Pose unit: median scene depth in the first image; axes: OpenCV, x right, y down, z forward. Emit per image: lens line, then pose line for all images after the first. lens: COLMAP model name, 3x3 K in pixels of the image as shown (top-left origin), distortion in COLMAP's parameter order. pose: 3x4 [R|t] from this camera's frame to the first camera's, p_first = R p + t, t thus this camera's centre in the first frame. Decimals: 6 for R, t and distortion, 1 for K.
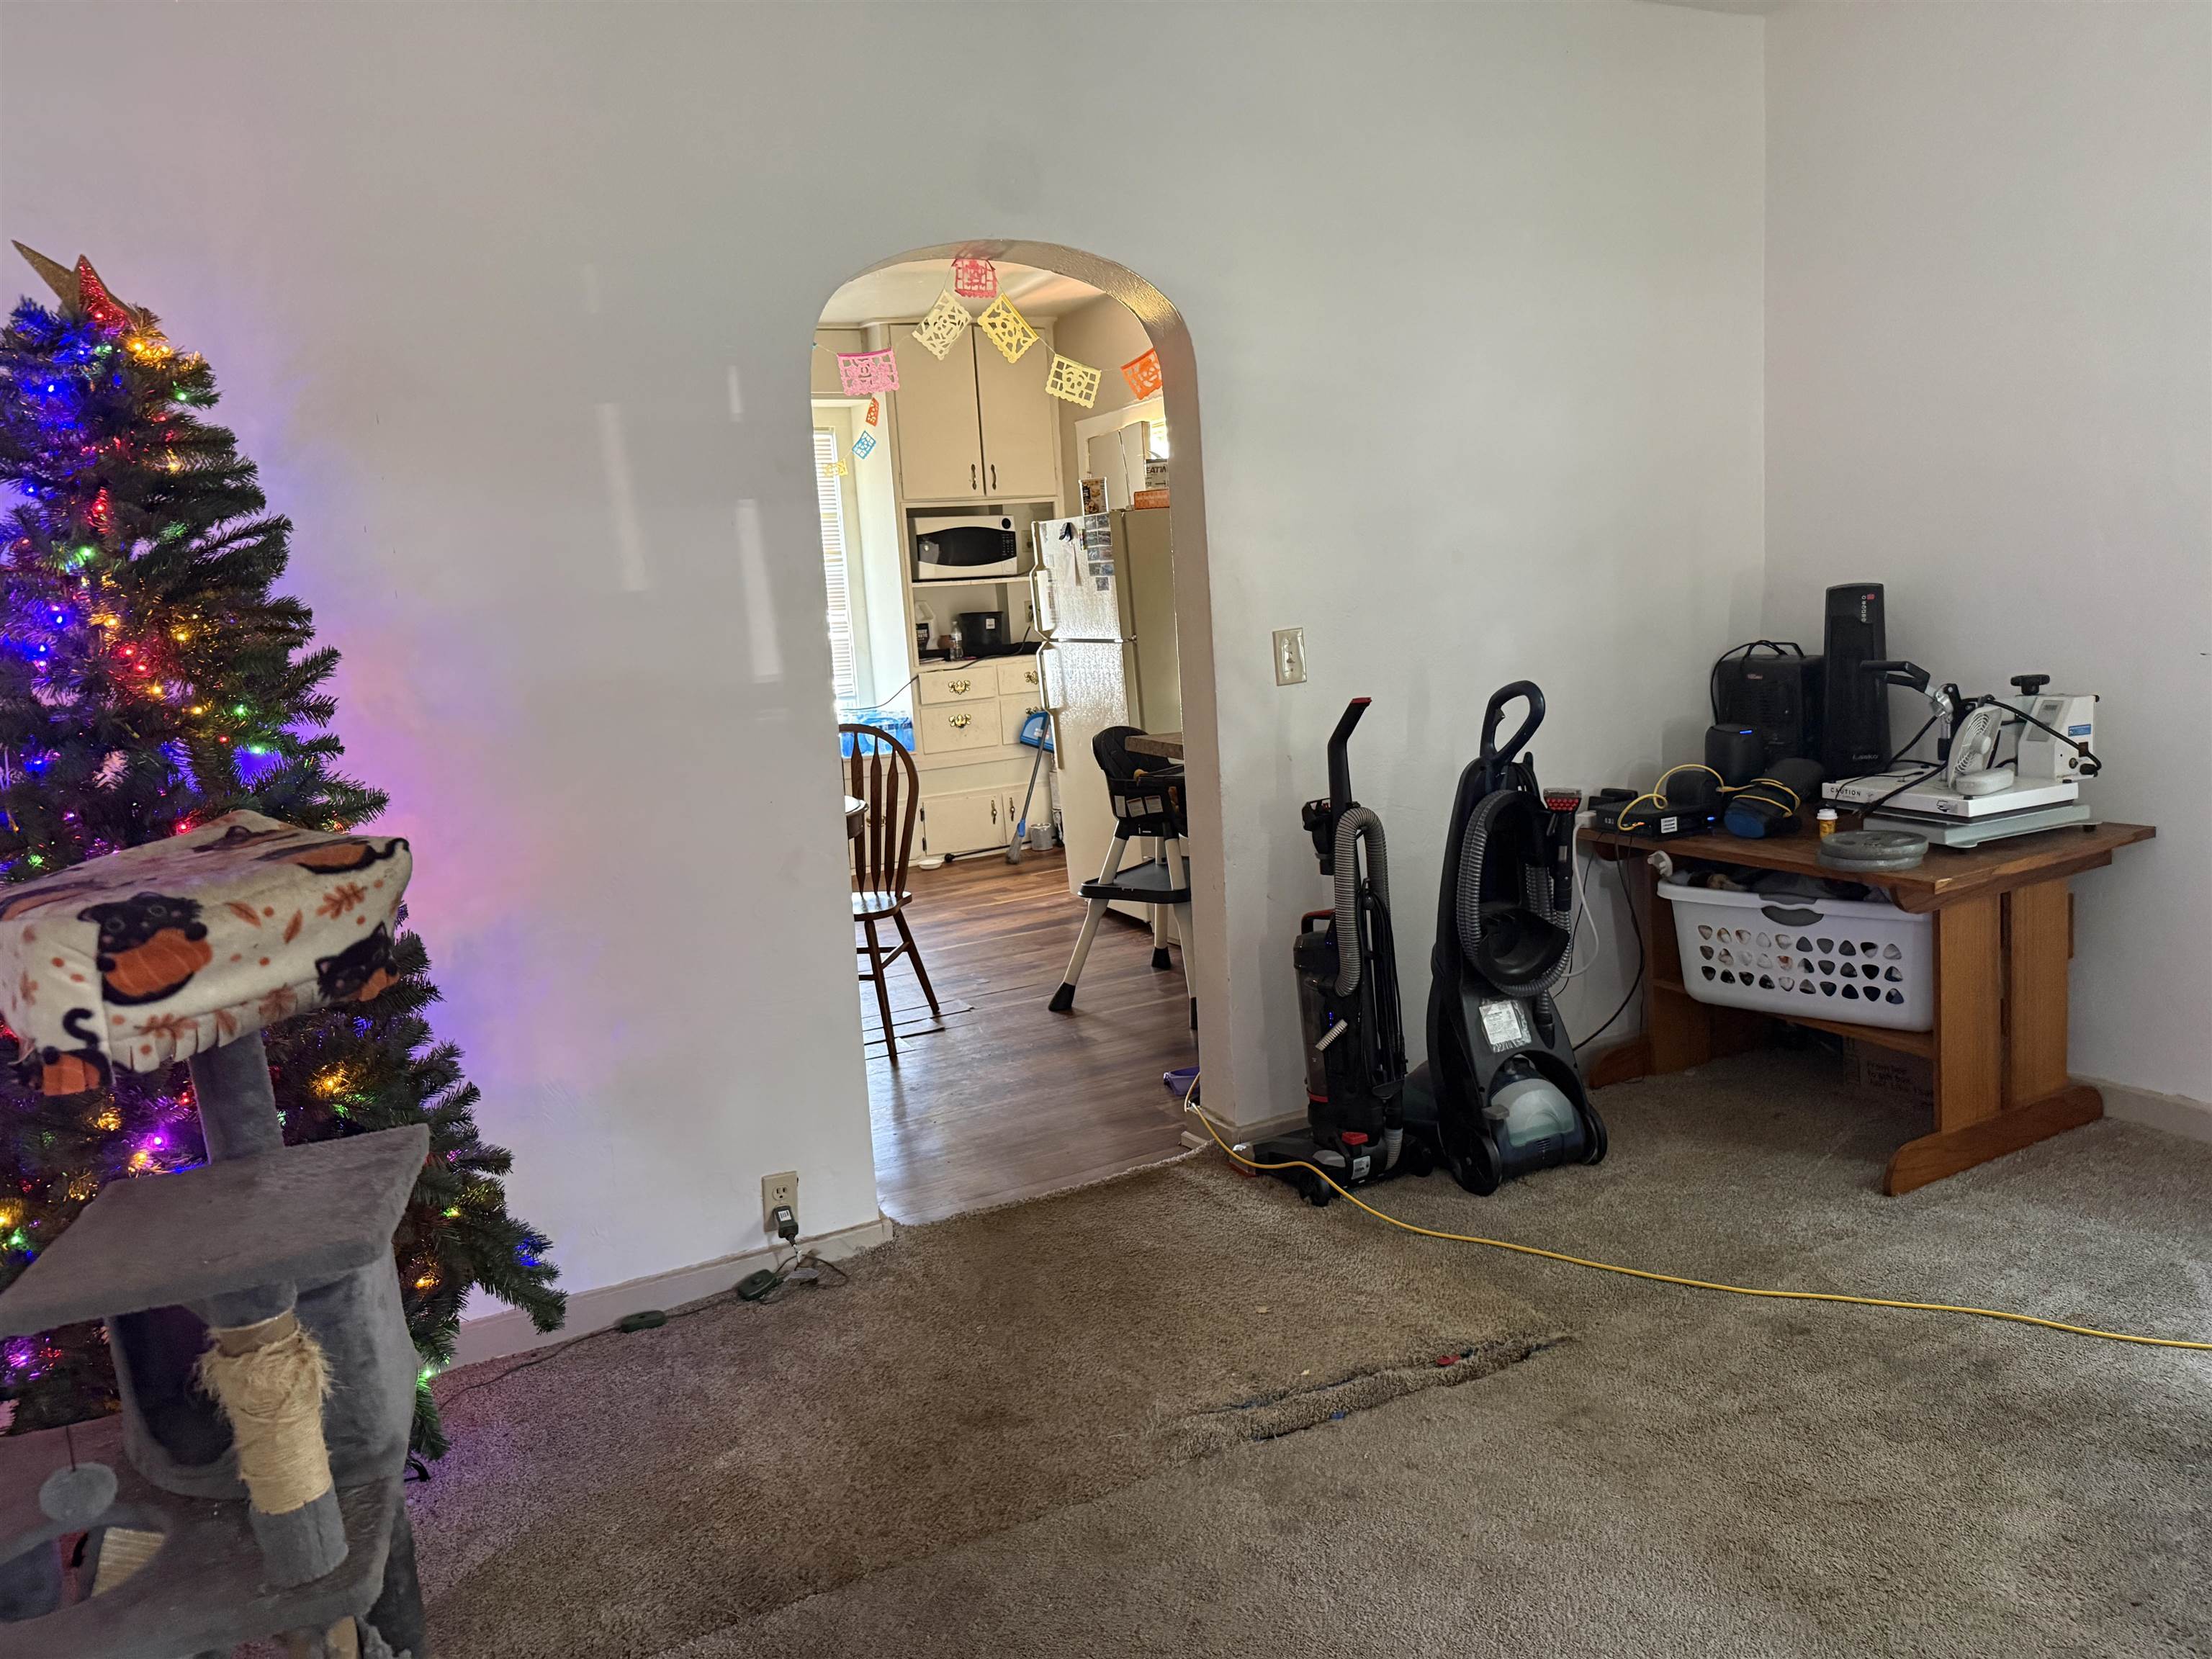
lens RADIAL K [[1570.9, 0, 1110.3], [0, 1570.9, 827.3], [0, 0, 1]] dist [0.020869, -0.036418]
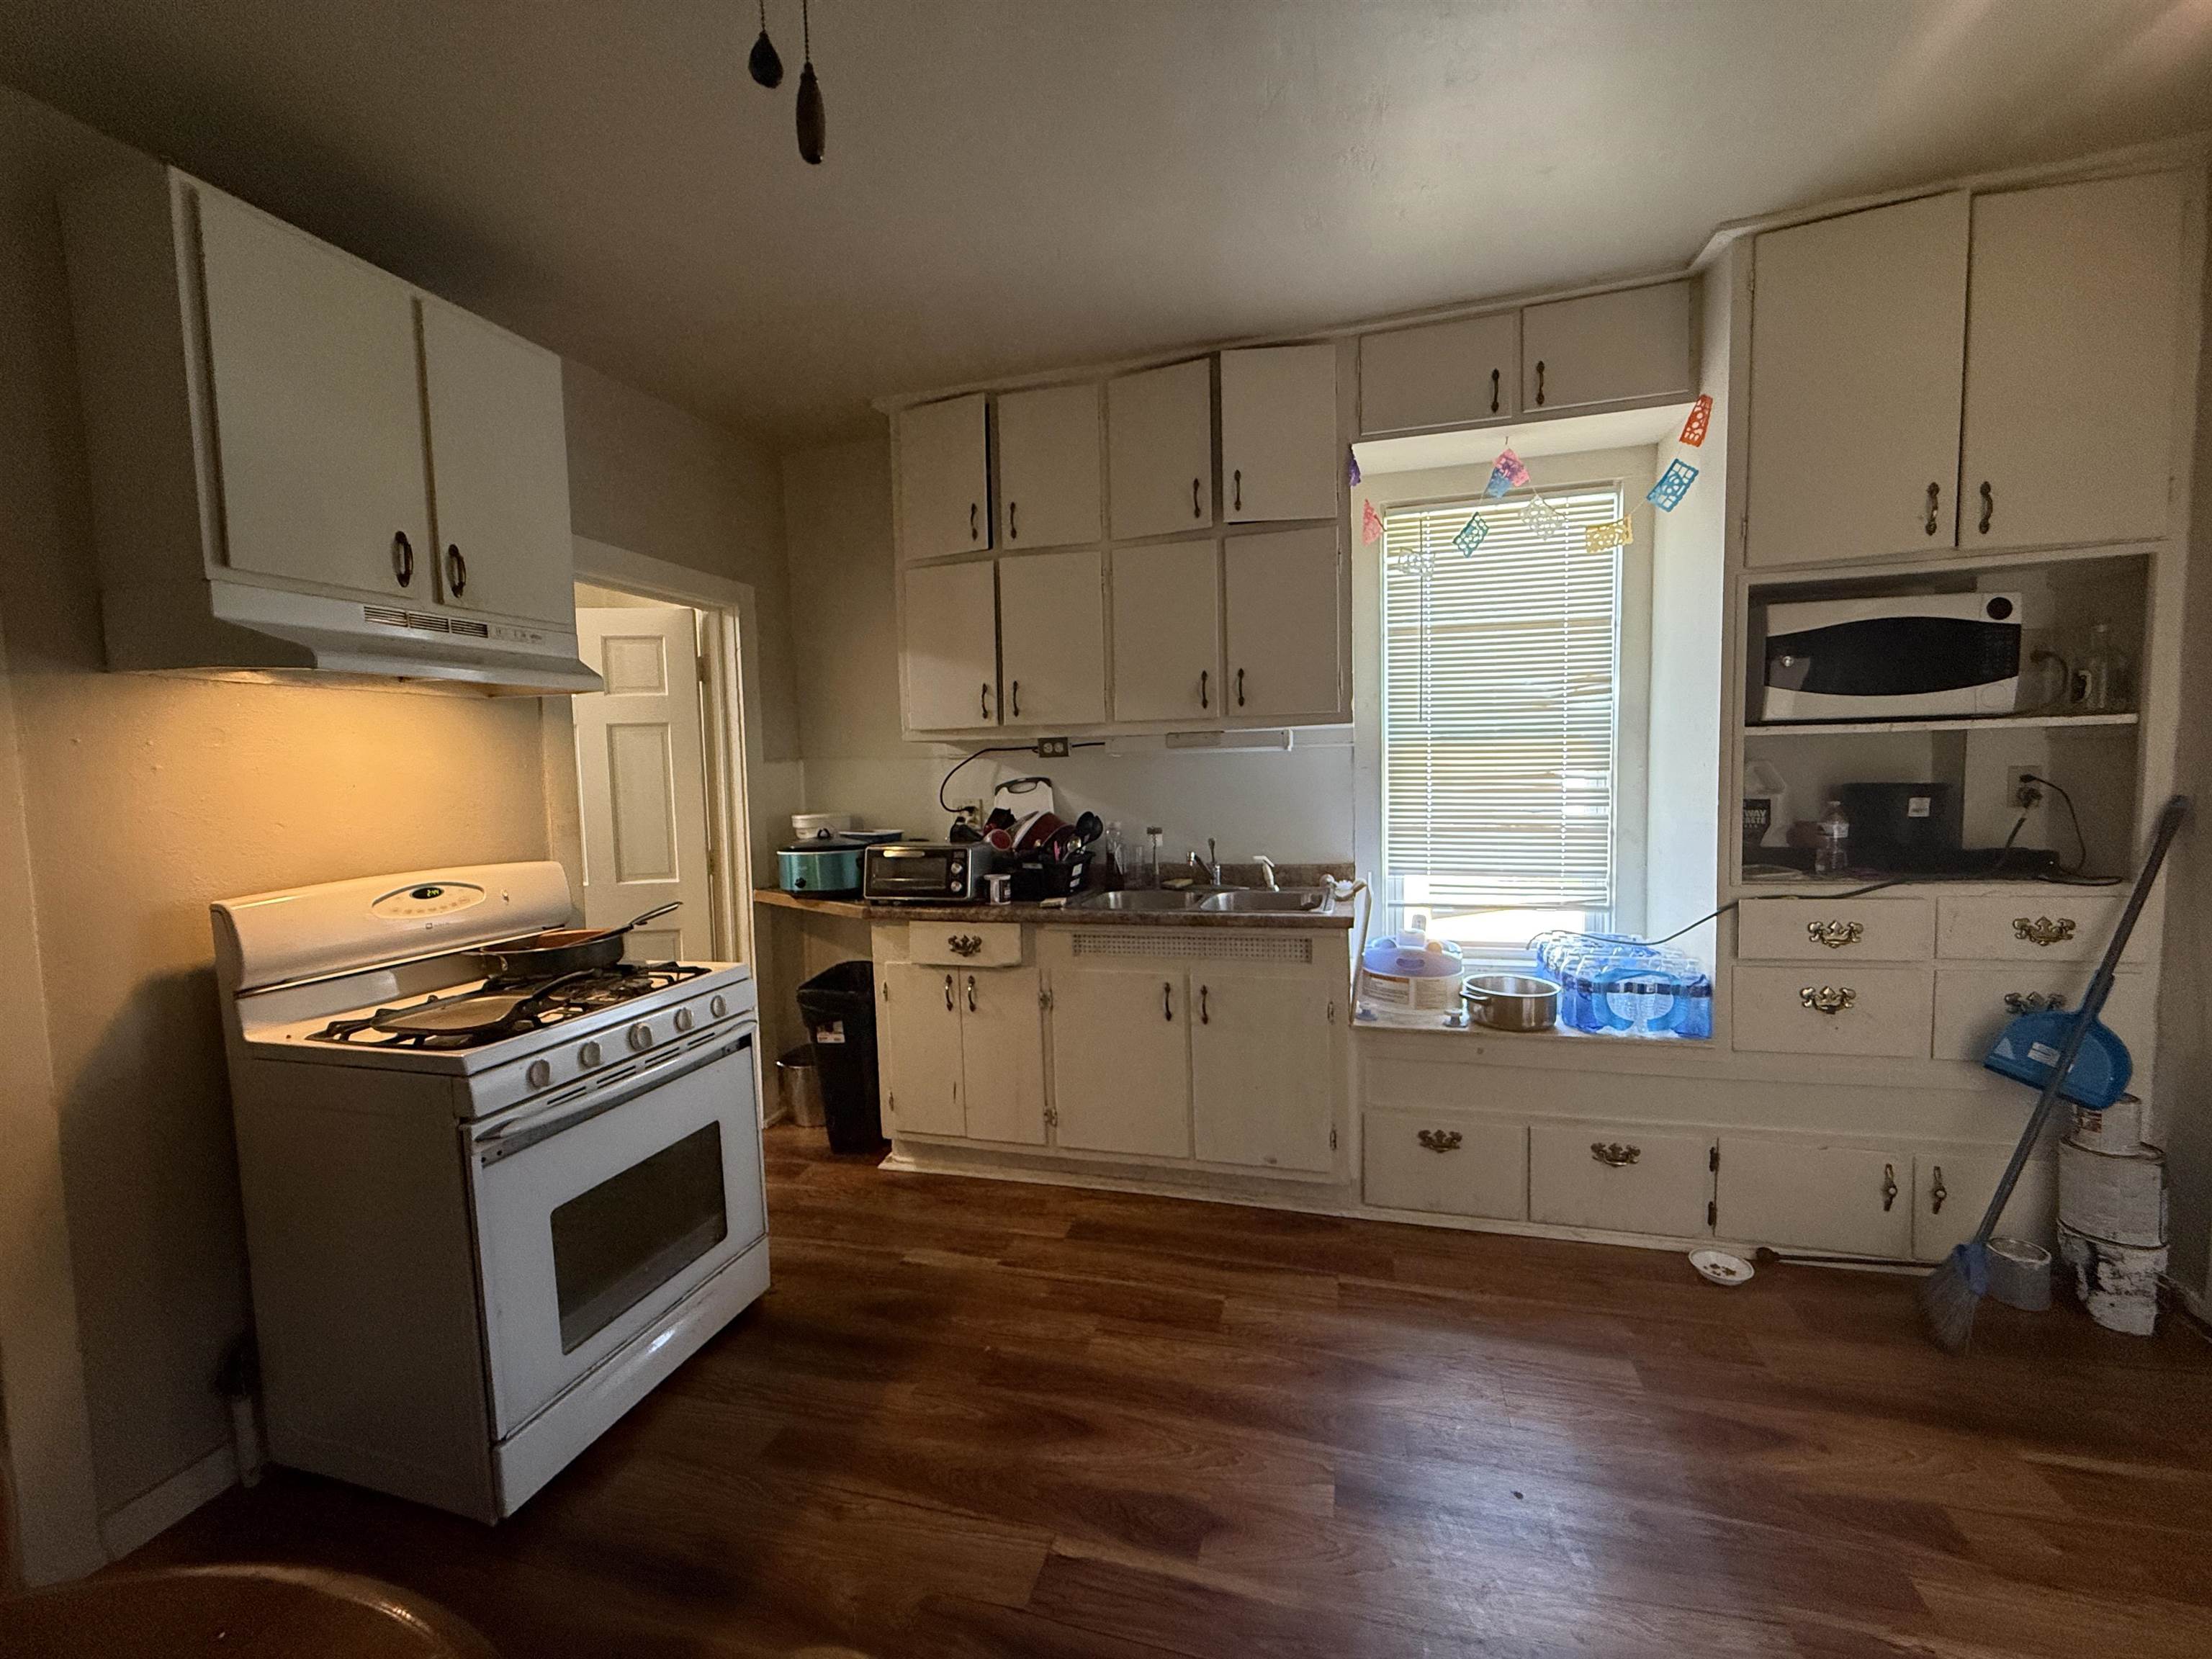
lens RADIAL K [[887.6, 0, 1068.4], [0, 887.6, 825.8], [0, 0, 1]] dist [-0.014697, 0.001316]
pose [[0.725468, 0.094791, -0.681697, -0.084322], [-0.112074, 0.993521, 0.018881, -0.099888], [0.679069, 0.062703, 0.731391, 0.614487]]
